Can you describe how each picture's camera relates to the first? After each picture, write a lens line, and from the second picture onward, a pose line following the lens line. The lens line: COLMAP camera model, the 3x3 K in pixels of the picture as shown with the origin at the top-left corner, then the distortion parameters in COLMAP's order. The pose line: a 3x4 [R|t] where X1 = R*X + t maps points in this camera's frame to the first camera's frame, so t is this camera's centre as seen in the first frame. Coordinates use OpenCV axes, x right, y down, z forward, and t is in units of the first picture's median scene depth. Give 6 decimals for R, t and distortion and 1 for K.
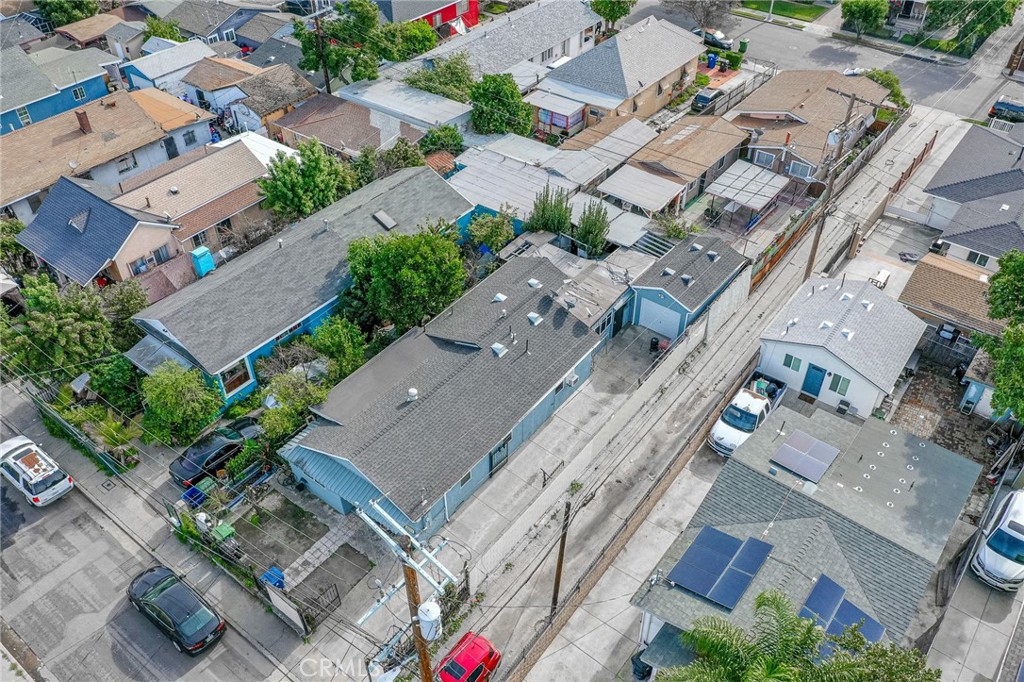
lens RADIAL K [[809.5, 0, 512.0], [0, 809.5, 341.0], [0, 0, 1]] dist [-0.002167, -0.000001]
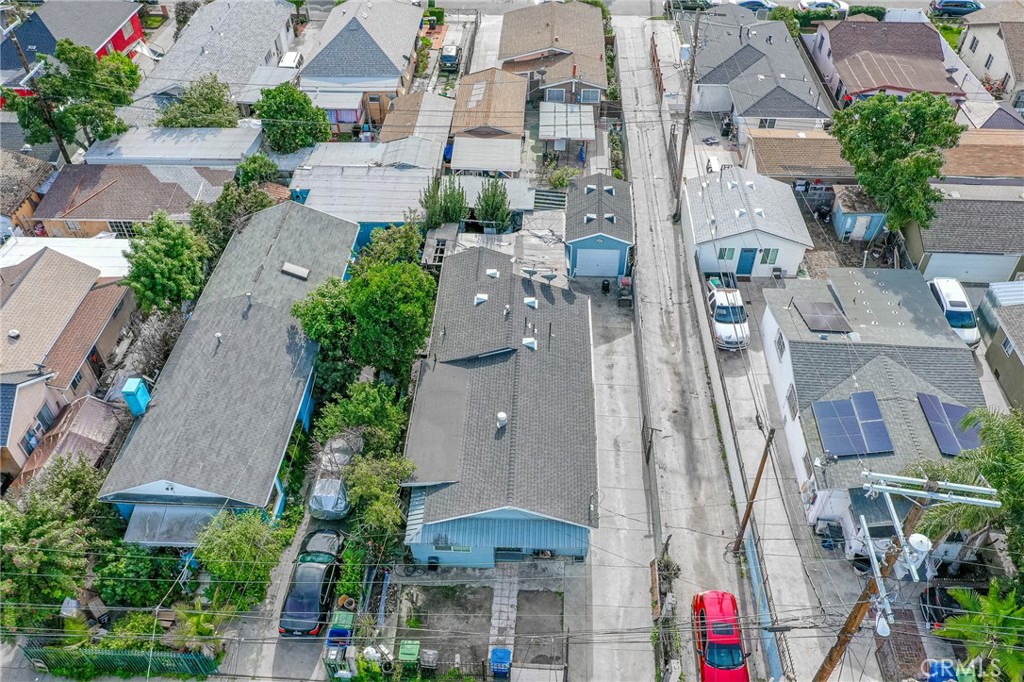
lens RADIAL K [[811.8, 0, 512.0], [0, 811.8, 341.0], [0, 0, 1]] dist [-0.002276, -0.001649]
pose [[0.818561, -0.394062, 0.417939, -0.366633], [0.377477, 0.917445, 0.125717, -0.102386], [-0.432976, 0.054856, 0.899735, 0.105842]]
